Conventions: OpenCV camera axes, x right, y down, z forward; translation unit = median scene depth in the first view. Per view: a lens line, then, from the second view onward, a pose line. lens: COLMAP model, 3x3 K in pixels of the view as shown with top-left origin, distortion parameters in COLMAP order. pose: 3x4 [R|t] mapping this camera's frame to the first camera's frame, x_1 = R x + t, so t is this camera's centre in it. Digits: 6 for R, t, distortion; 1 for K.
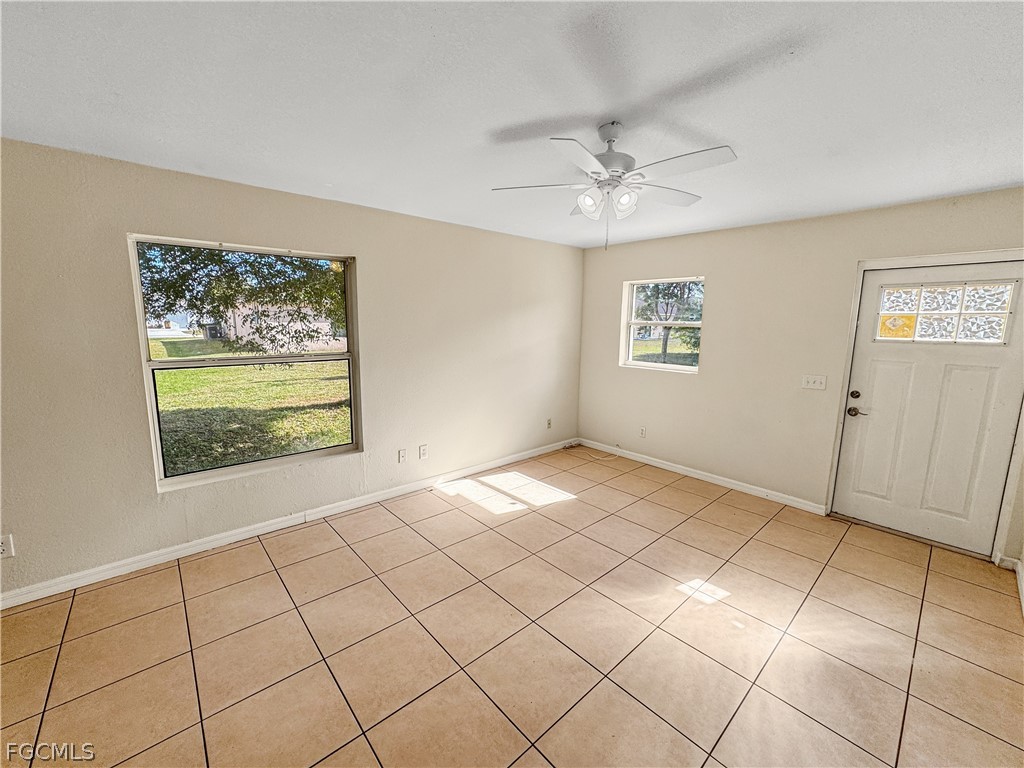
lens RADIAL K [[414.8, 0, 512.0], [0, 414.8, 384.0], [0, 0, 1]] dist [-0.040188, 0.017908]
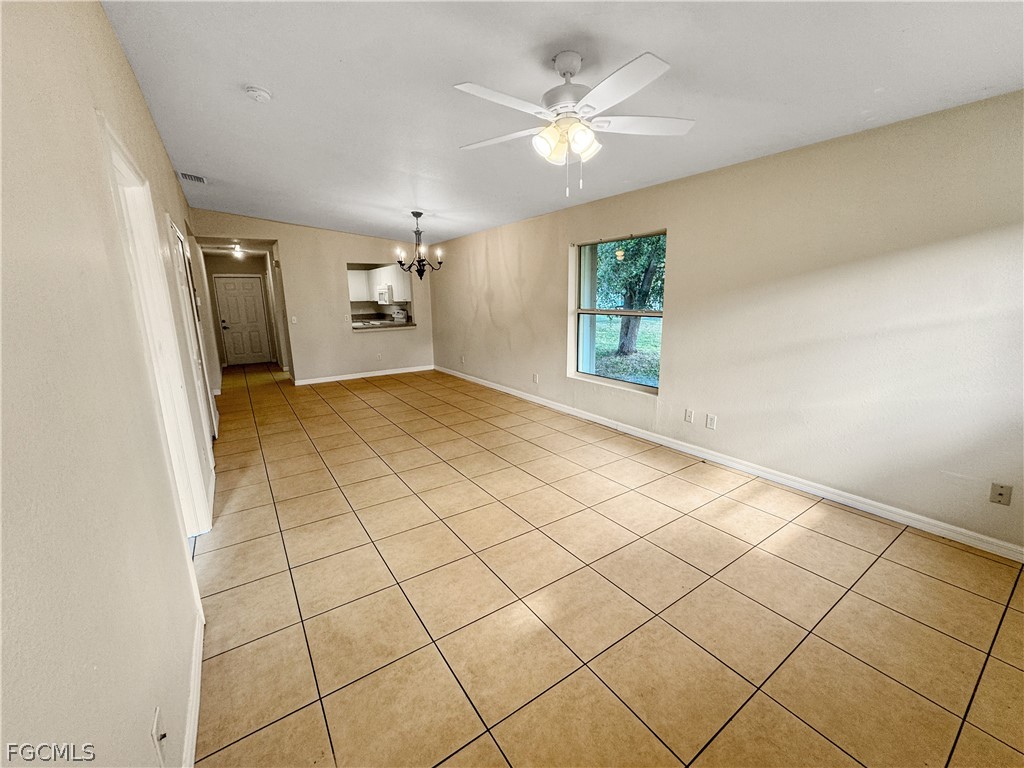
lens RADIAL K [[414.8, 0, 512.0], [0, 414.8, 384.0], [0, 0, 1]] dist [-0.040188, 0.017908]
pose [[-0.135336, 0.196602, -0.971098, 0.867603], [-0.136477, 0.967074, 0.214808, -0.069727], [0.981355, 0.161604, -0.104048, 0.738883]]
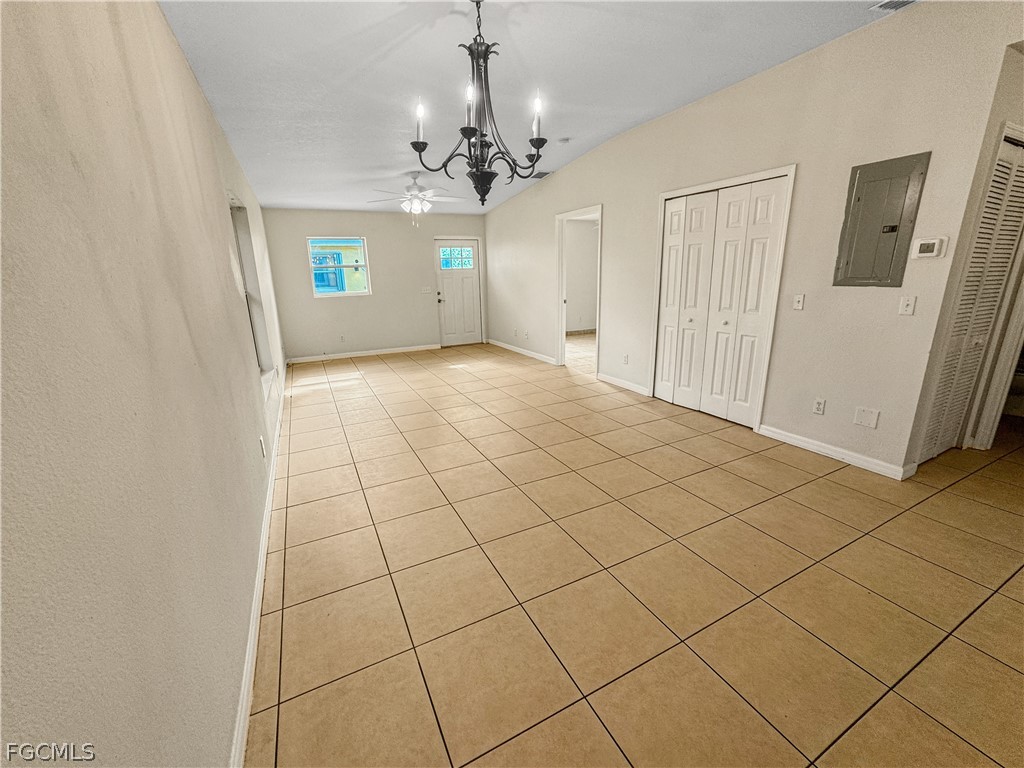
lens RADIAL K [[414.8, 0, 512.0], [0, 414.8, 384.0], [0, 0, 1]] dist [-0.040188, 0.017908]
pose [[0.258310, -0.269570, 0.927689, -1.393130], [0.171085, 0.957866, 0.230701, 0.046735], [-0.950792, 0.099121, 0.293546, -0.046354]]
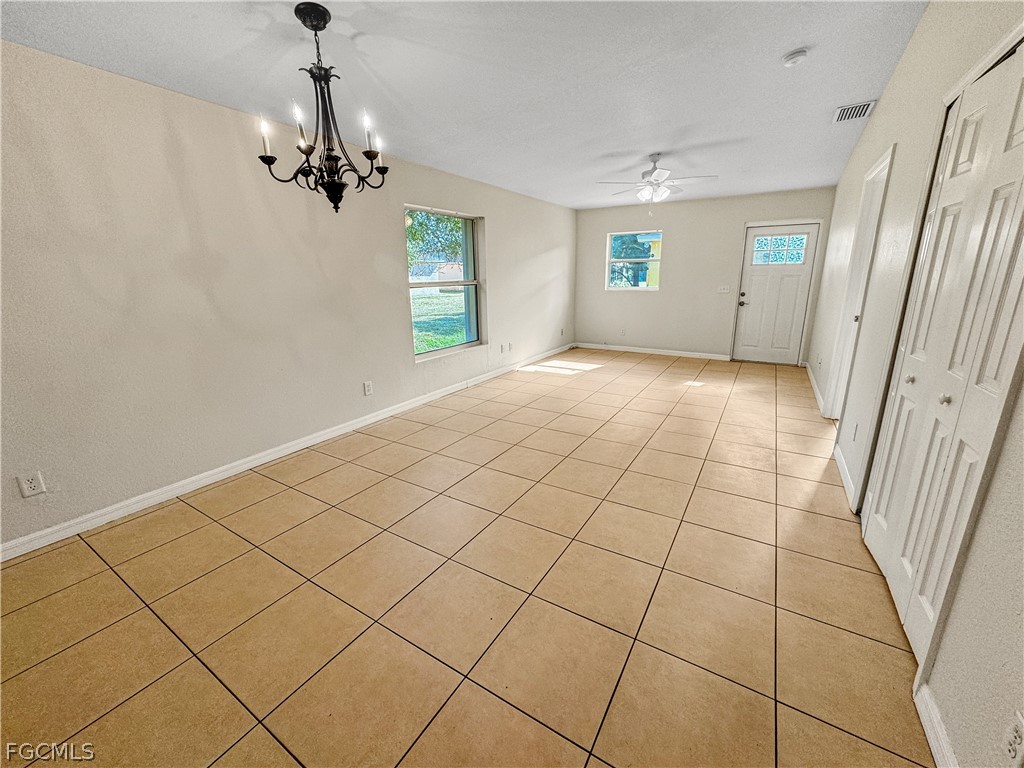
lens RADIAL K [[414.8, 0, 512.0], [0, 414.8, 384.0], [0, 0, 1]] dist [-0.040188, 0.017908]
pose [[0.959723, -0.098154, 0.263246, -0.731981], [0.069358, 0.990760, 0.116553, 0.141930], [-0.272254, -0.093601, 0.957662, -0.575251]]
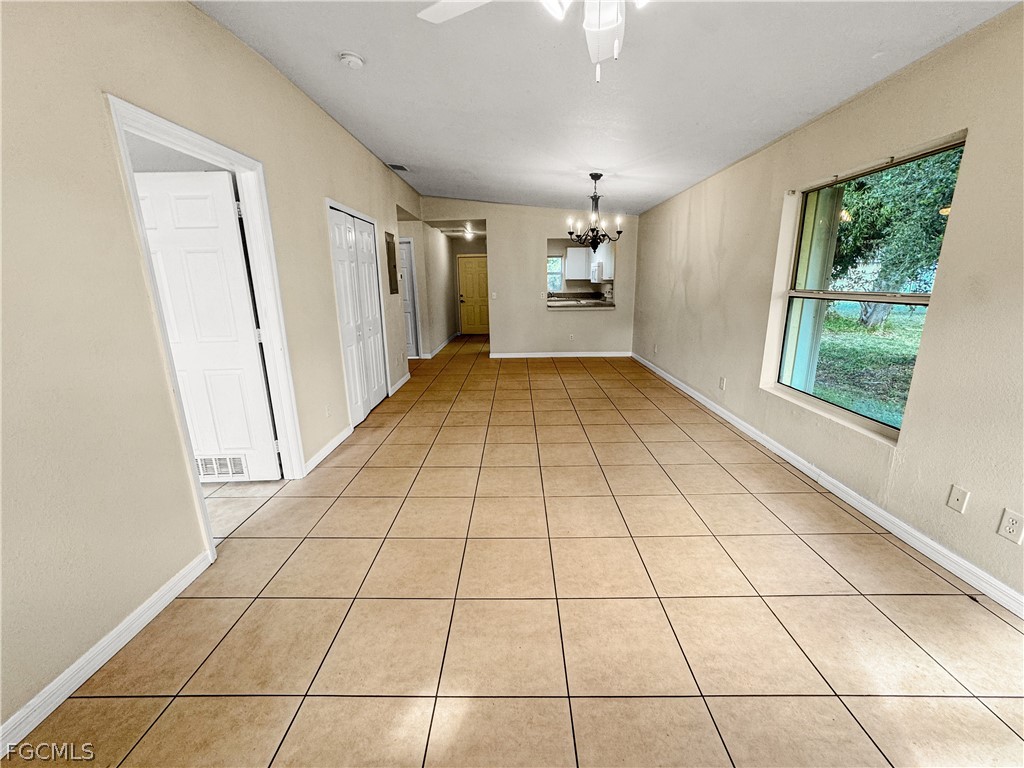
lens RADIAL K [[414.8, 0, 512.0], [0, 414.8, 384.0], [0, 0, 1]] dist [-0.040188, 0.017908]
pose [[-0.676925, 0.176578, -0.714558, 0.528012], [-0.104555, 0.937886, 0.330814, -0.086580], [0.728588, 0.298647, -0.616417, 0.961524]]
